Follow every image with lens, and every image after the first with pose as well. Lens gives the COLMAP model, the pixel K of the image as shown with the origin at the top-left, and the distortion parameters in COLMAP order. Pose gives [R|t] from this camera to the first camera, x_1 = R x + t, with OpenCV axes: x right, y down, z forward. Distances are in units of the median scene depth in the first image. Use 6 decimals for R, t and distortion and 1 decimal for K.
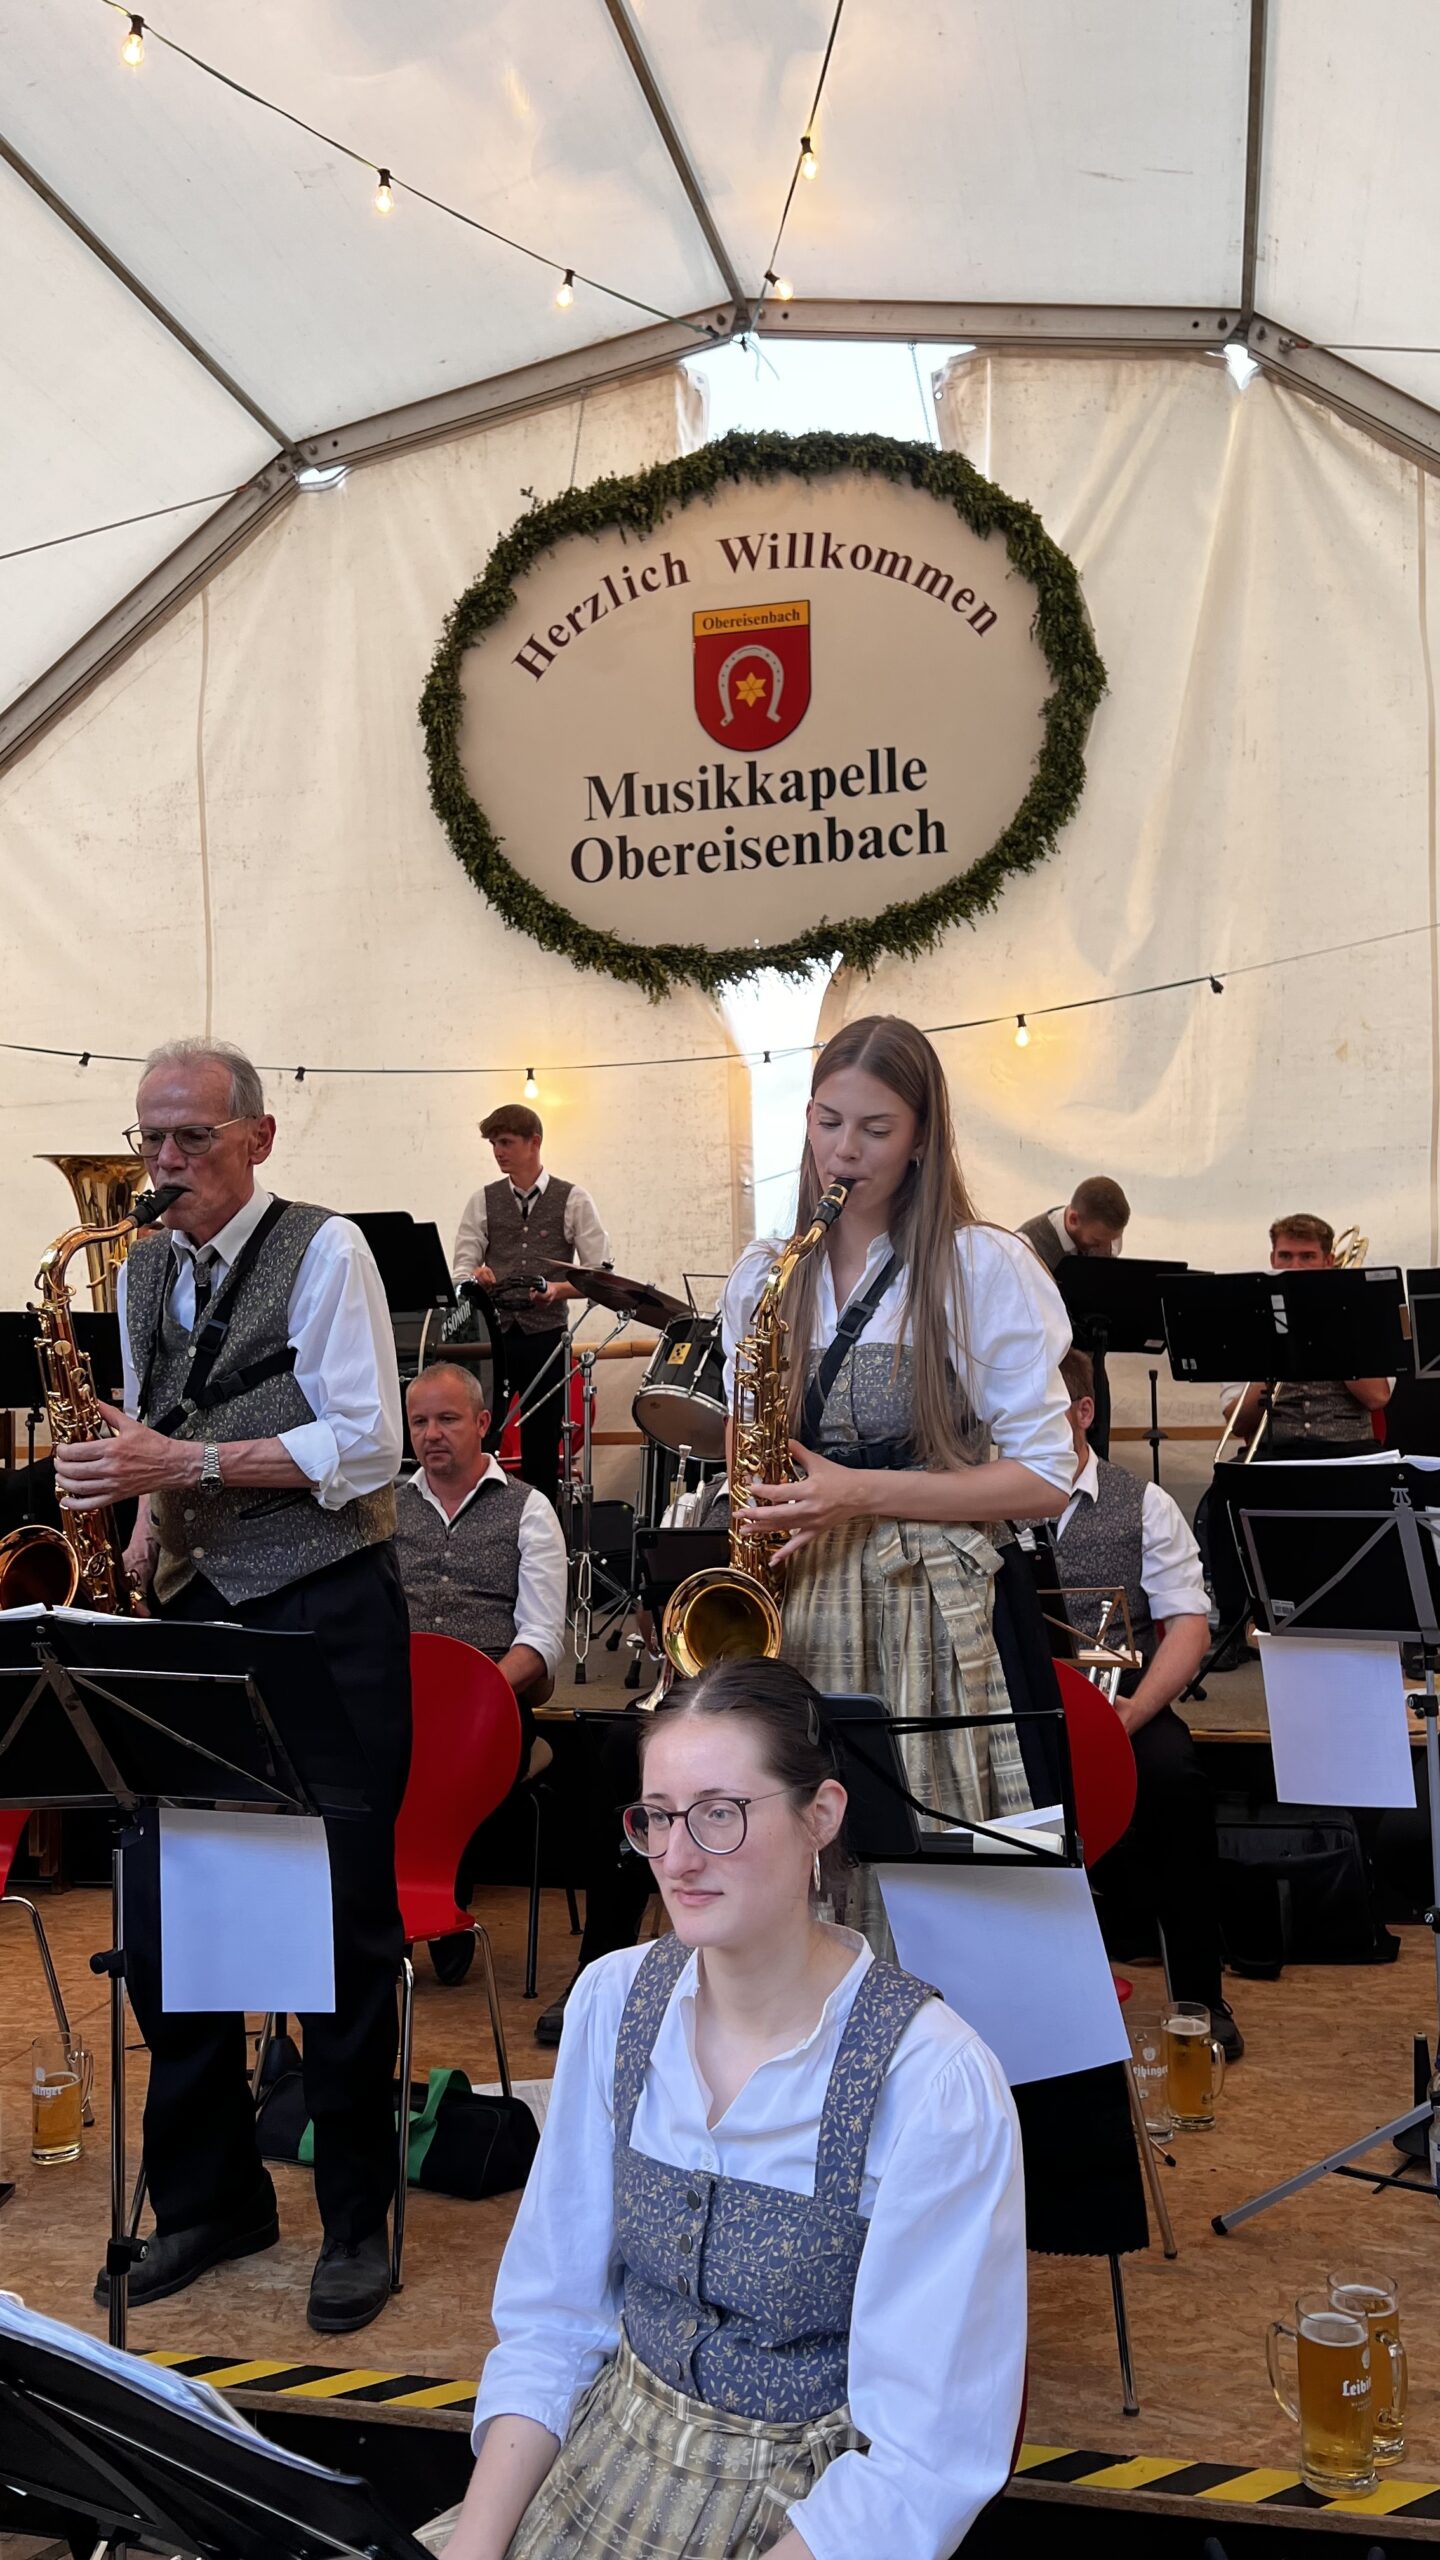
lens RADIAL K [[1892.2, 0, 725.2], [0, 1892.2, 1290.1], [0, 0, 1]] dist [0.049106, -0.052899]
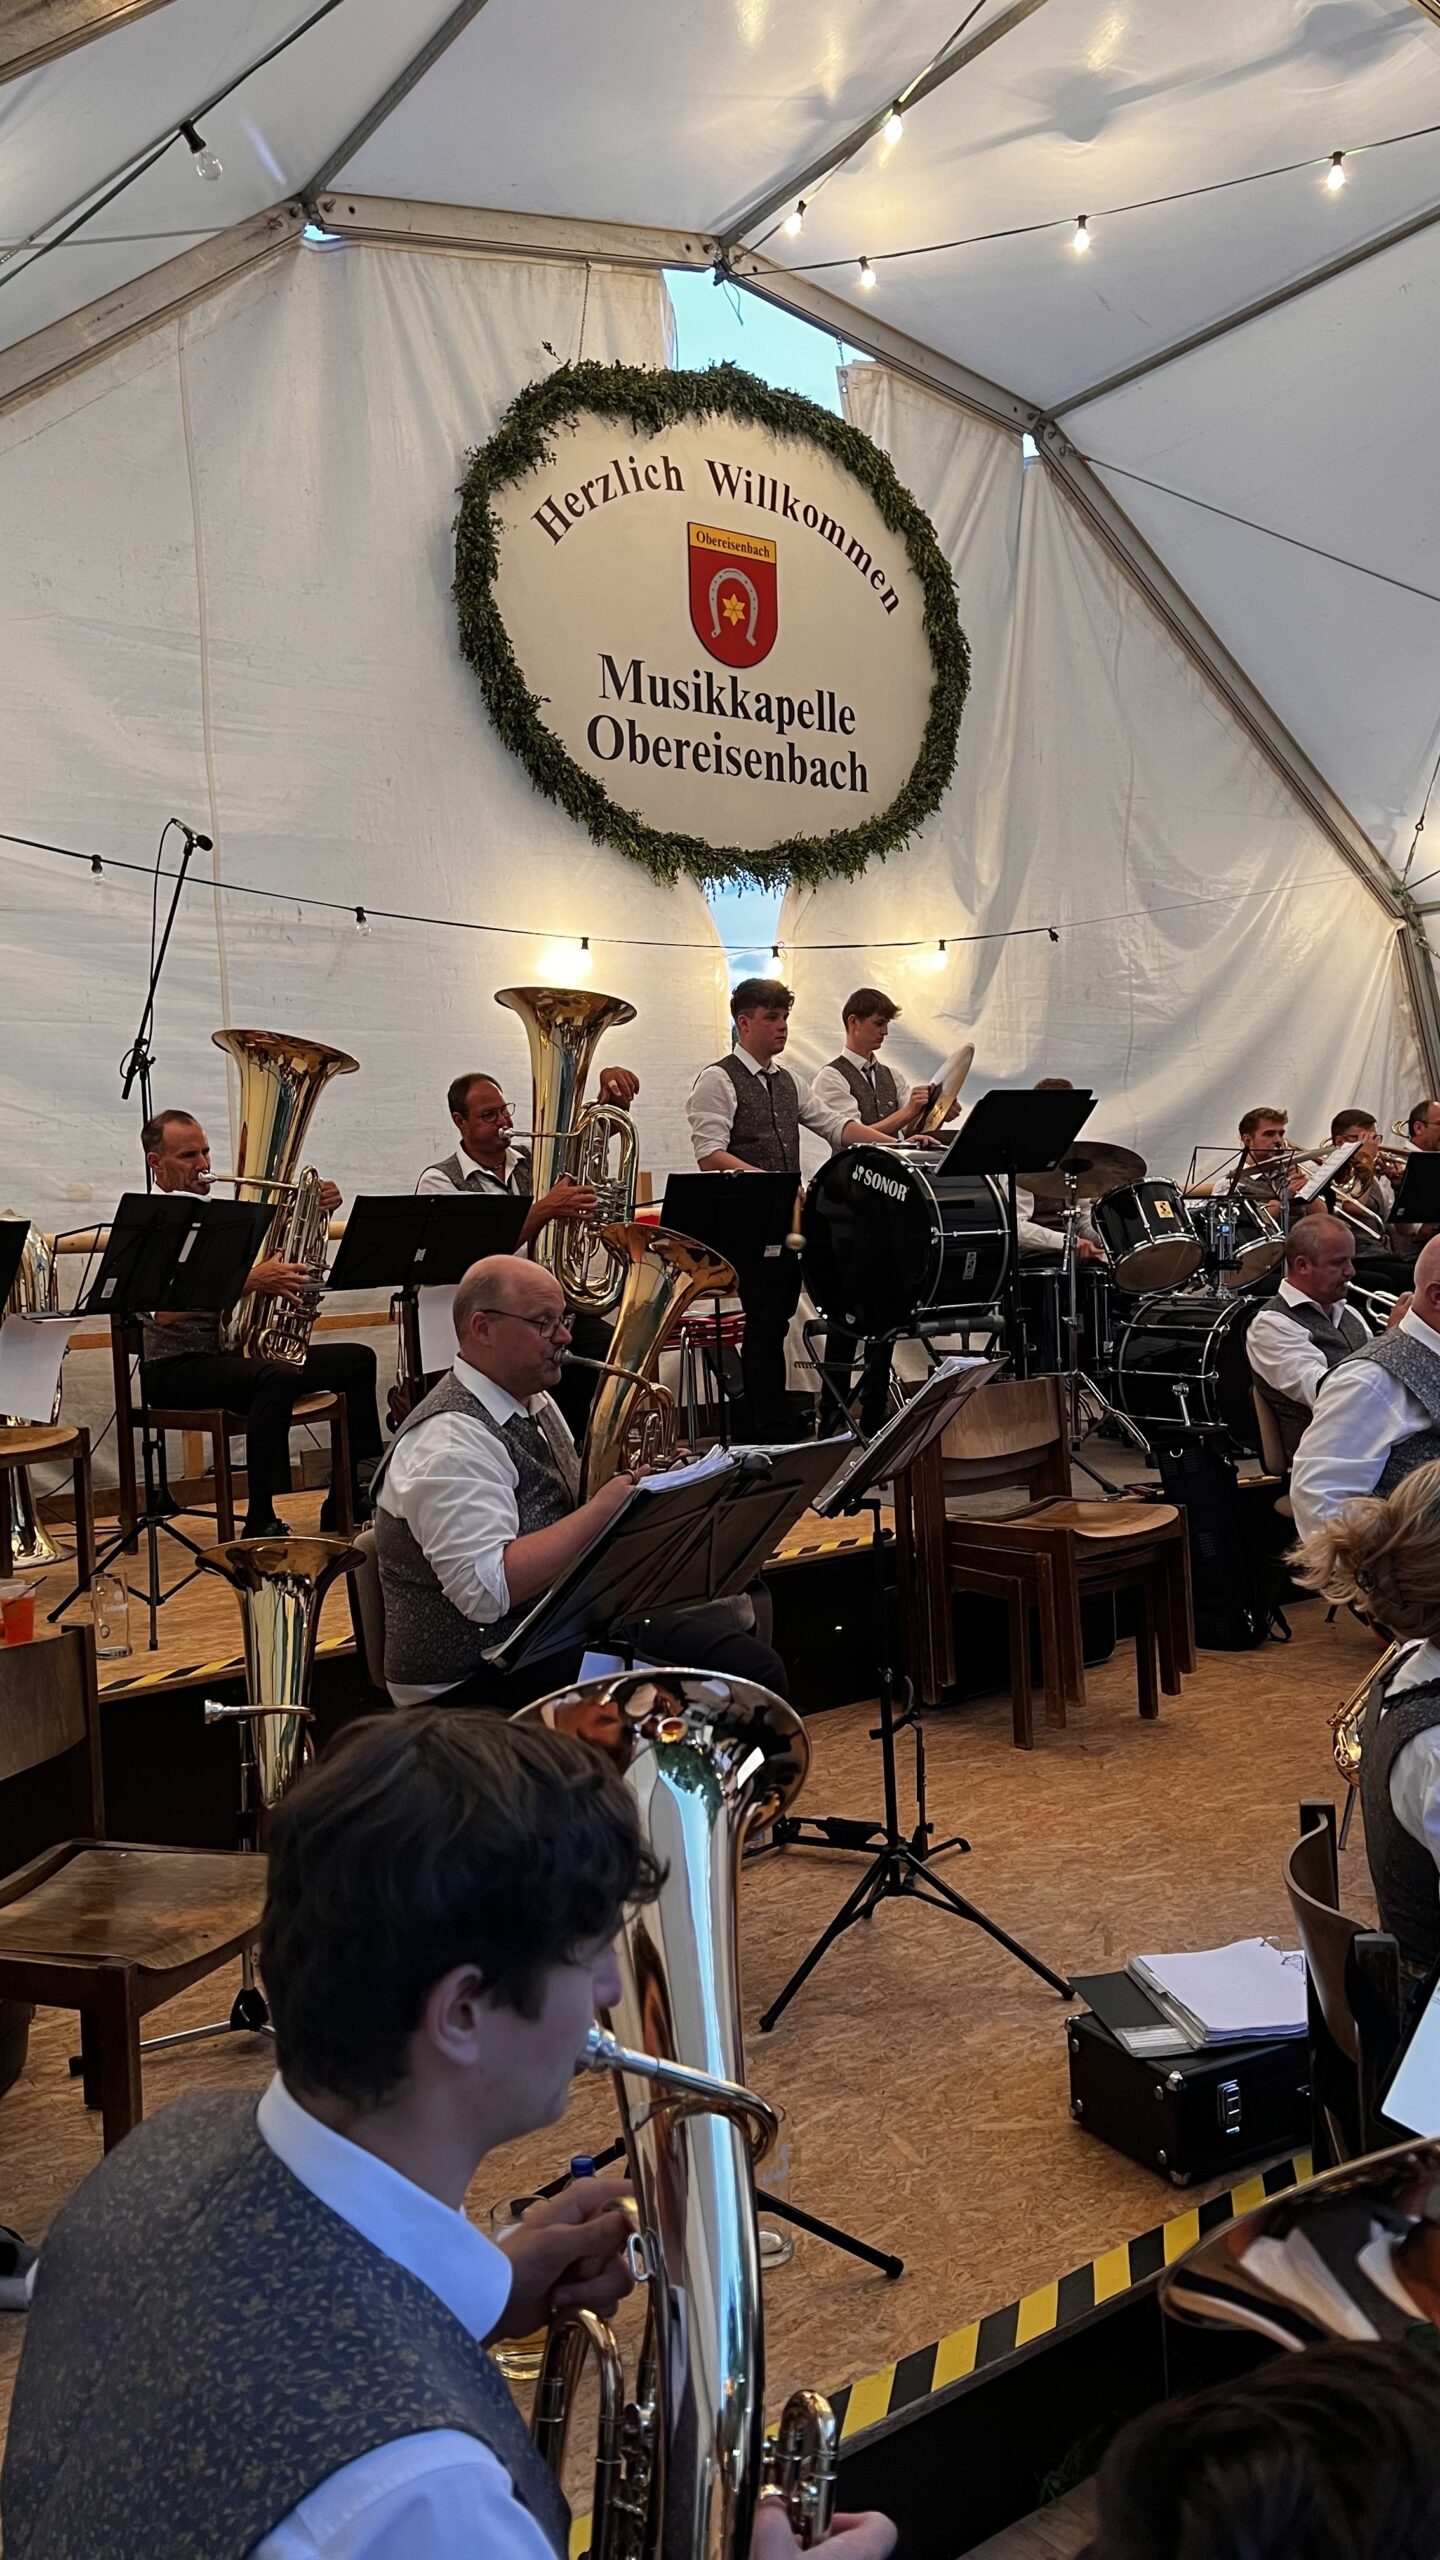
lens RADIAL K [[1892.2, 0, 725.2], [0, 1892.2, 1290.1], [0, 0, 1]] dist [0.049106, -0.052899]
pose [[0.684166, -0.023953, 0.728933, -0.799044], [-0.016983, 0.998666, 0.048757, 0.023005], [-0.729129, -0.045737, 0.682847, 0.234680]]
